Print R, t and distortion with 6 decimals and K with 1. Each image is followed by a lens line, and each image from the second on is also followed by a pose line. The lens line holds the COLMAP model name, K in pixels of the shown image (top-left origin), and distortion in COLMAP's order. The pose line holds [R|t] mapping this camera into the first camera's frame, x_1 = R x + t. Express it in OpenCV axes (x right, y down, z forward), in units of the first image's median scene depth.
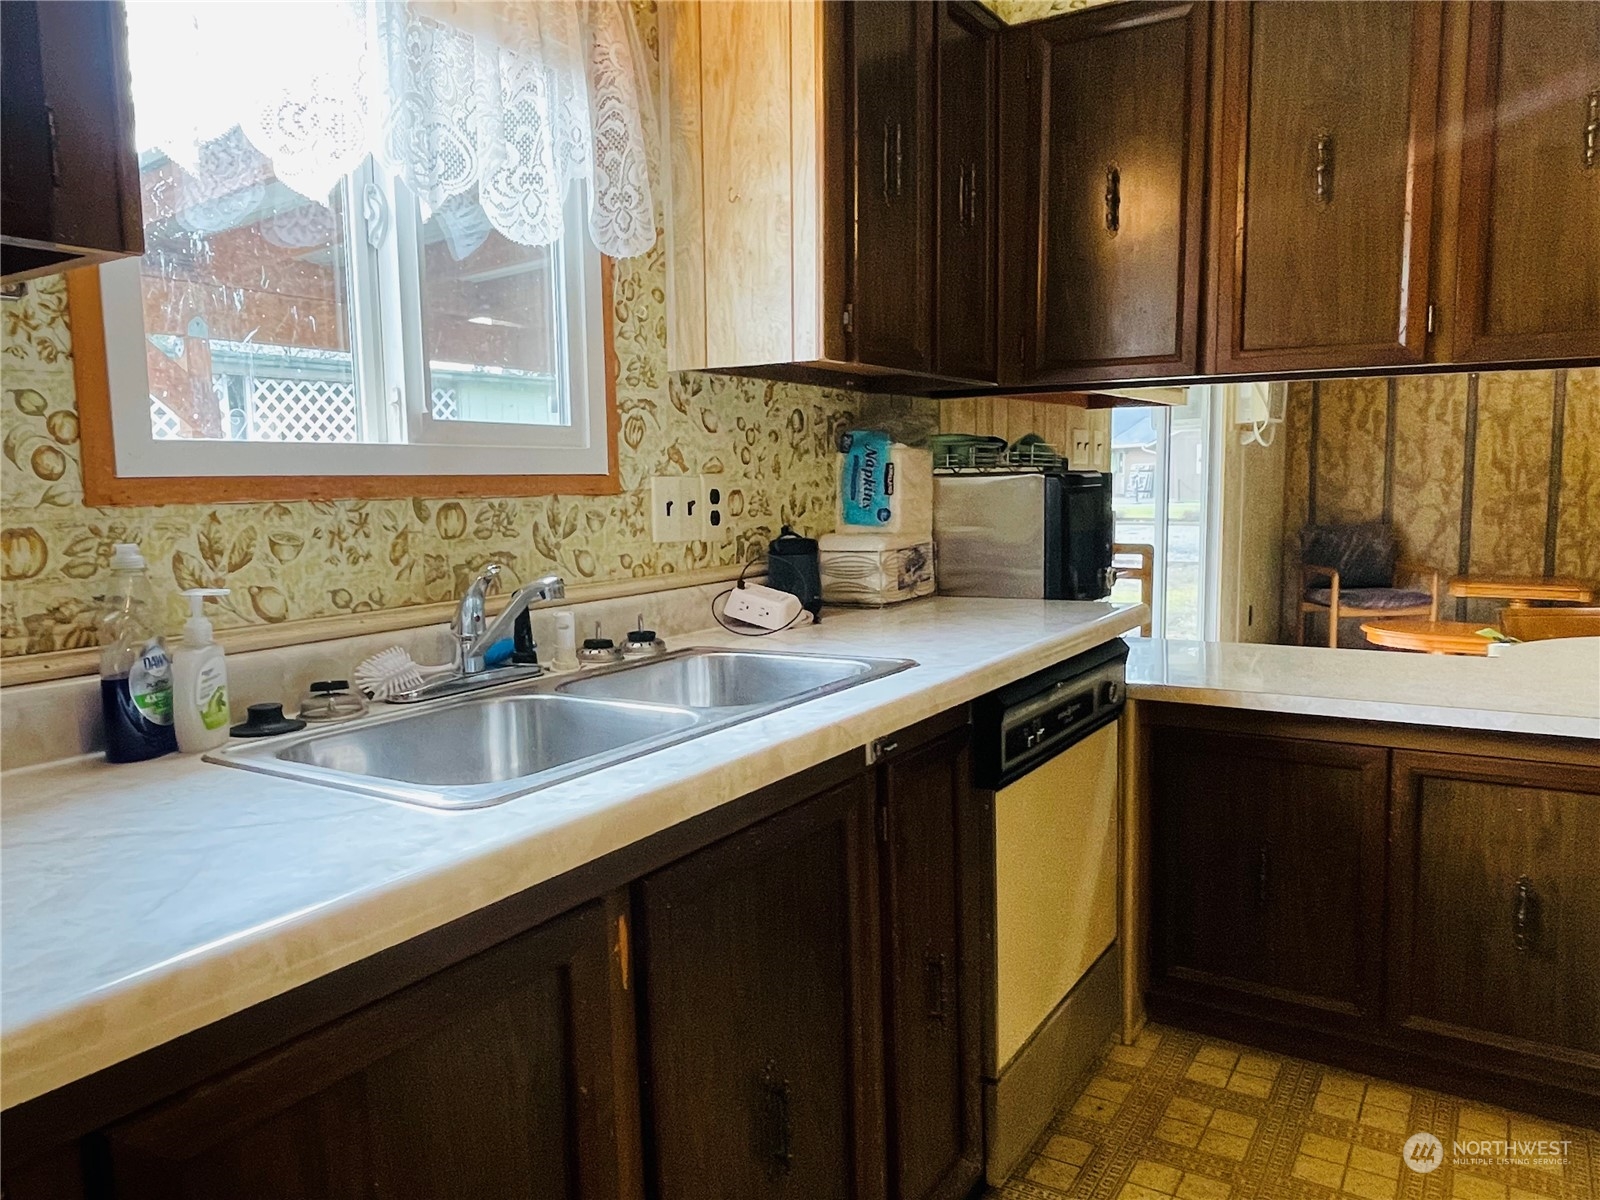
lens RADIAL K [[1110.5, 0, 787.6], [0, 1110.5, 599.6], [0, 0, 1]] dist [0.009617, -0.027821]
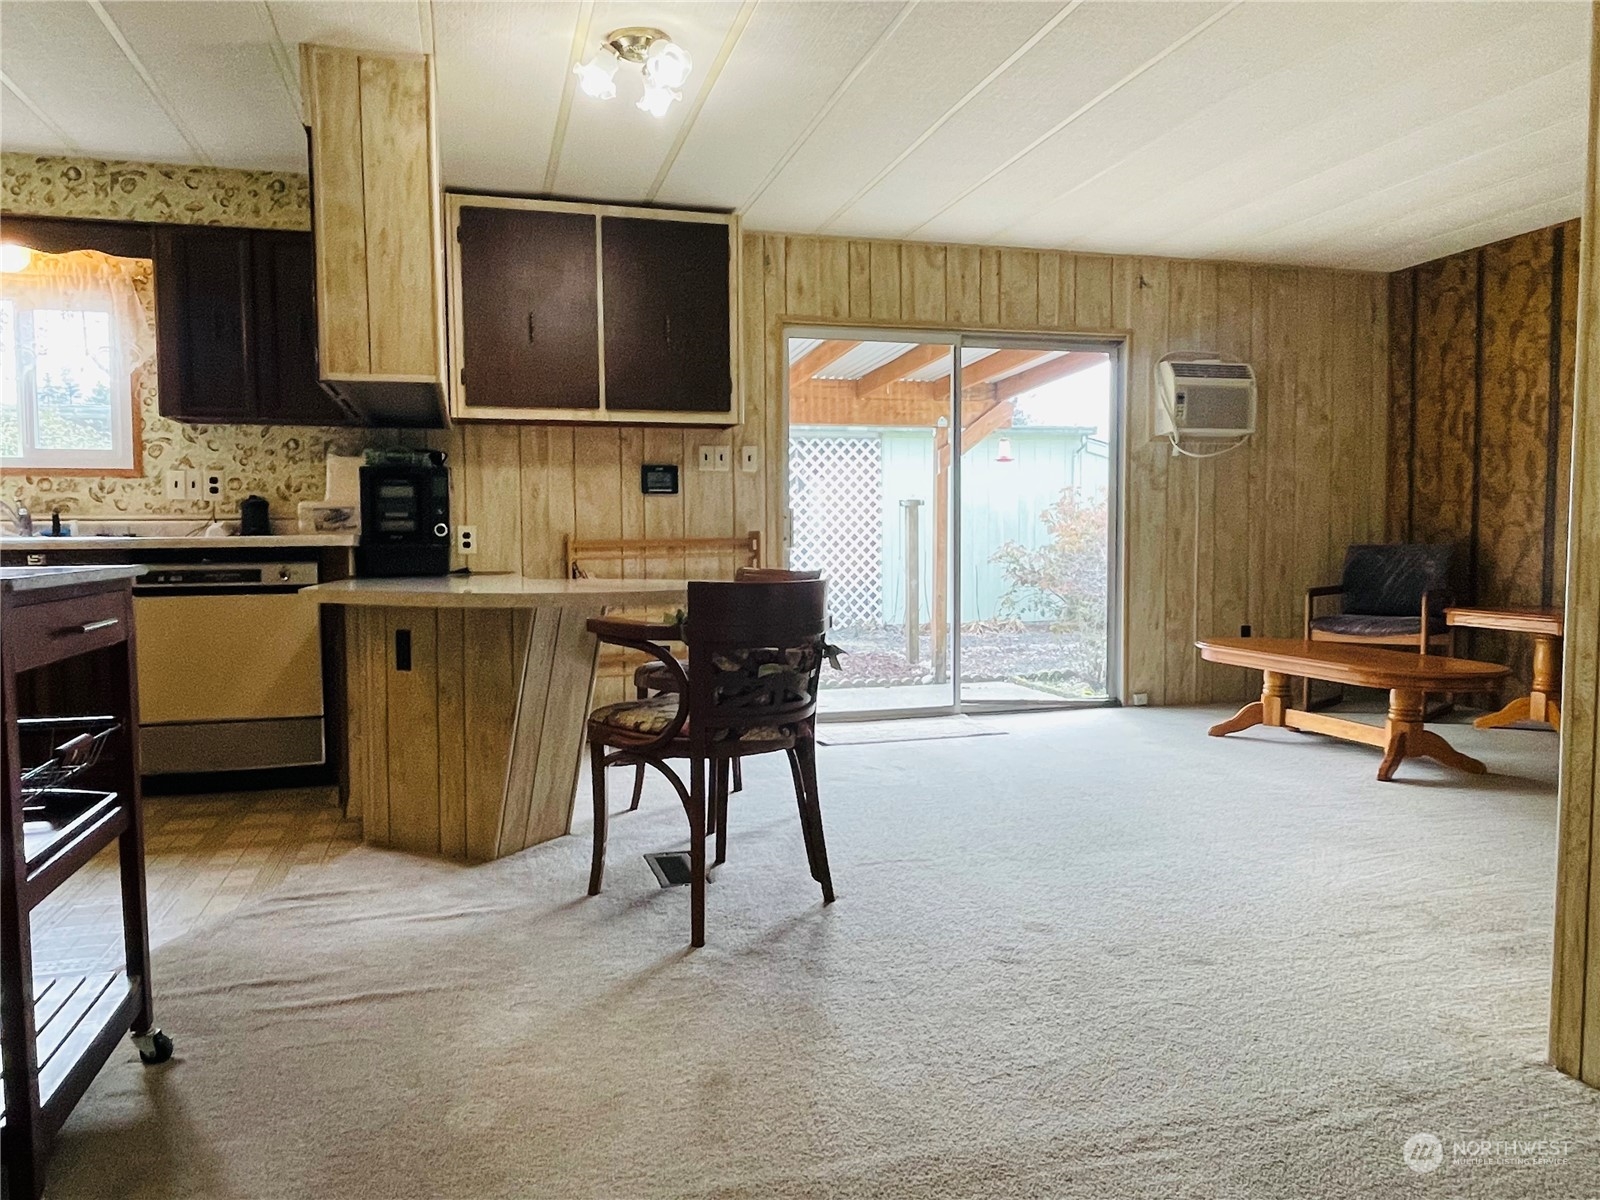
lens RADIAL K [[1110.5, 0, 784.3], [0, 1110.5, 606.4], [0, 0, 1]] dist [0.009617, -0.027821]
pose [[0.764848, 0.051291, -0.642166, 1.971261], [-0.077059, 0.996952, -0.012152, 0.083717], [0.639586, 0.058780, 0.766469, 0.056457]]
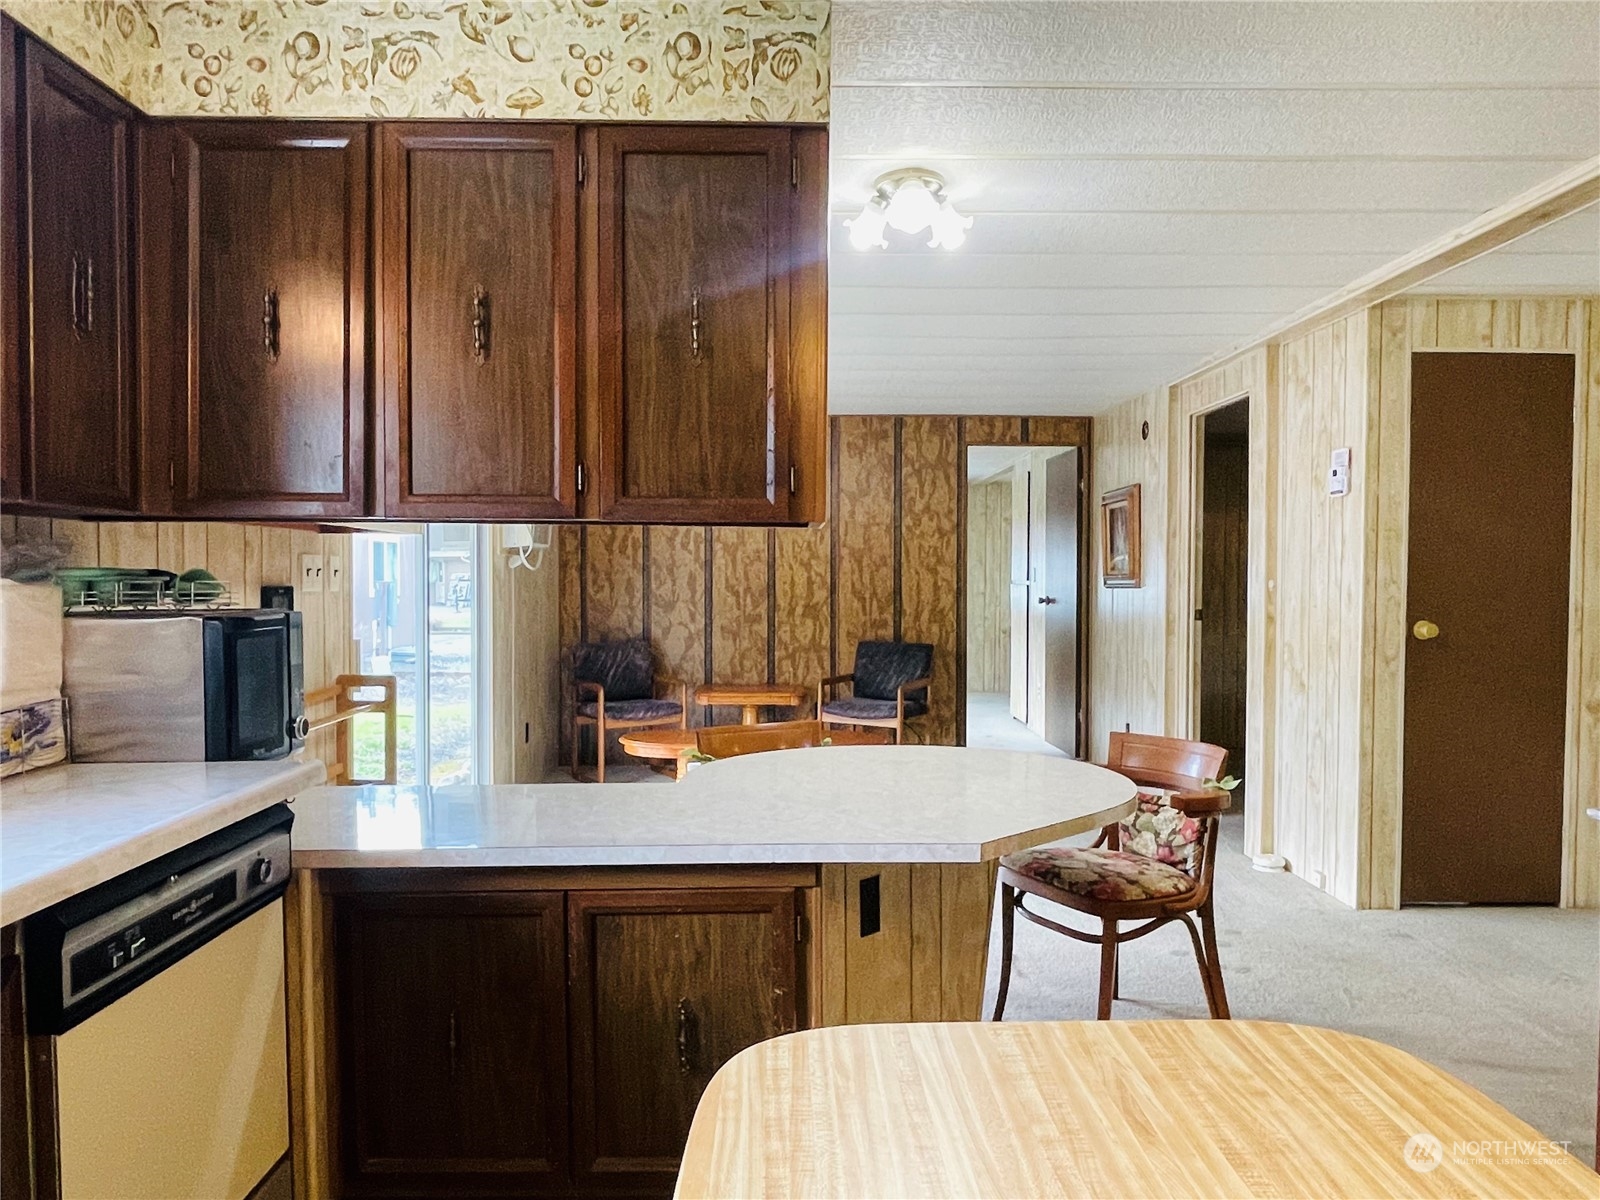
lens RADIAL K [[1110.5, 0, 790.7], [0, 1110.5, 598.7], [0, 0, 1]] dist [0.009617, -0.027821]
pose [[0.830192, 0.006362, 0.557442, 0.127187], [0.047997, 0.995406, -0.082841, -0.032917], [-0.555408, 0.095529, 0.826073, 0.020933]]
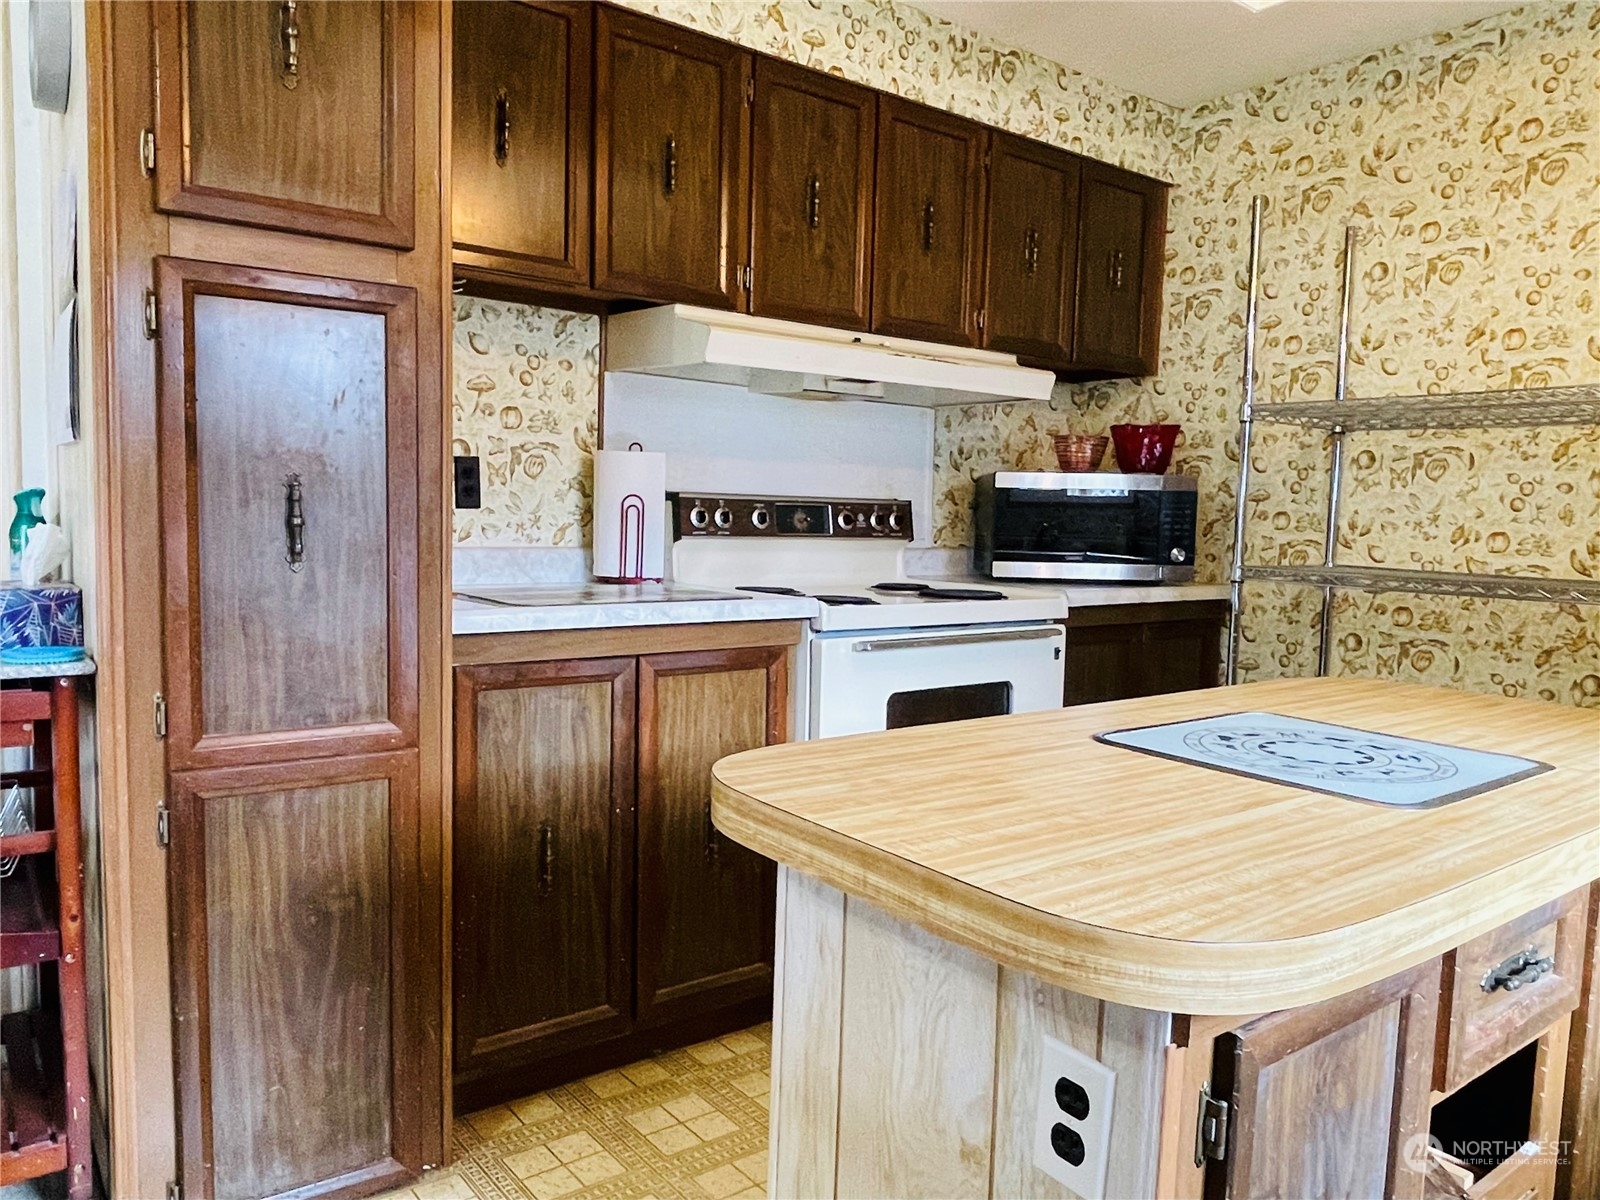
lens RADIAL K [[1110.5, 0, 765.4], [0, 1110.5, 605.4], [0, 0, 1]] dist [0.009617, -0.027821]
pose [[-0.934552, -0.039446, 0.353634, 0.367958], [0.028949, 0.982113, 0.186054, -0.050007], [-0.354648, 0.184115, -0.916693, 0.730163]]
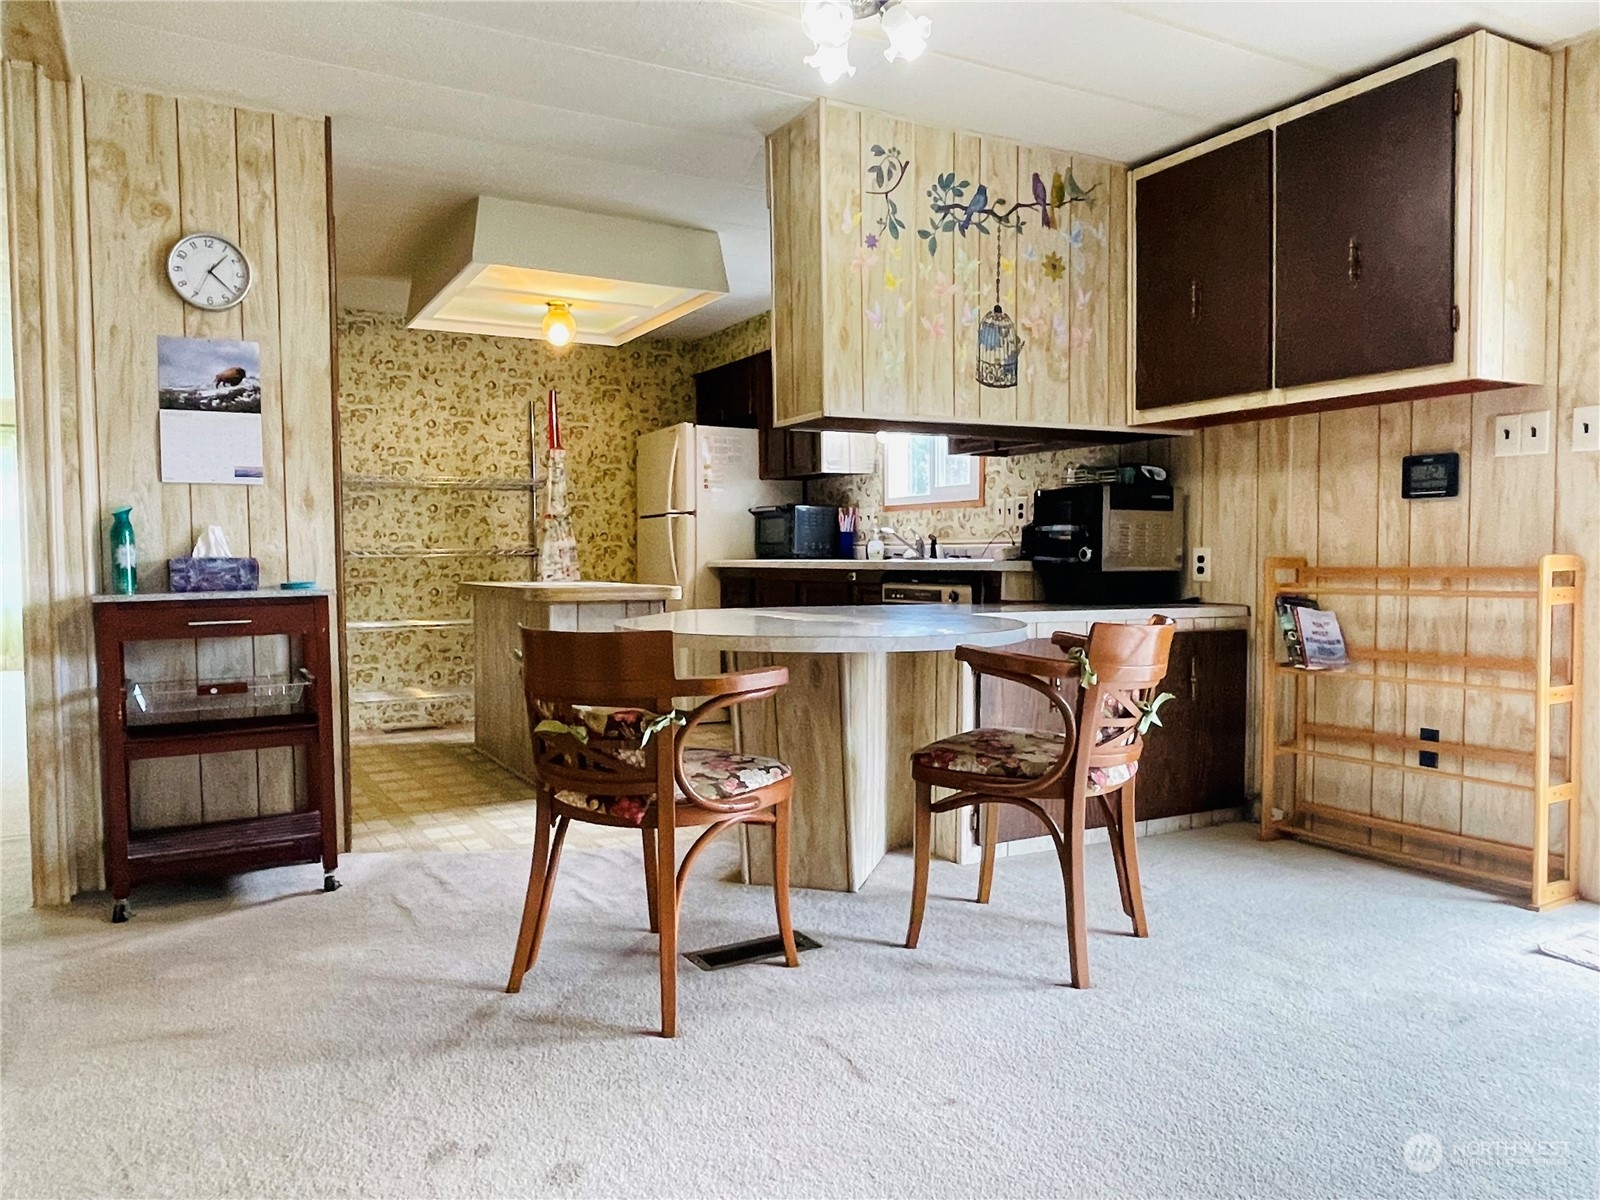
lens RADIAL K [[1110.5, 0, 796.8], [0, 1110.5, 606.5], [0, 0, 1]] dist [0.009617, -0.027821]
pose [[-0.450664, 0.062540, -0.890500, 2.030671], [-0.084132, 0.990127, 0.112115, -0.096158], [0.888720, 0.125446, -0.440953, 1.475829]]
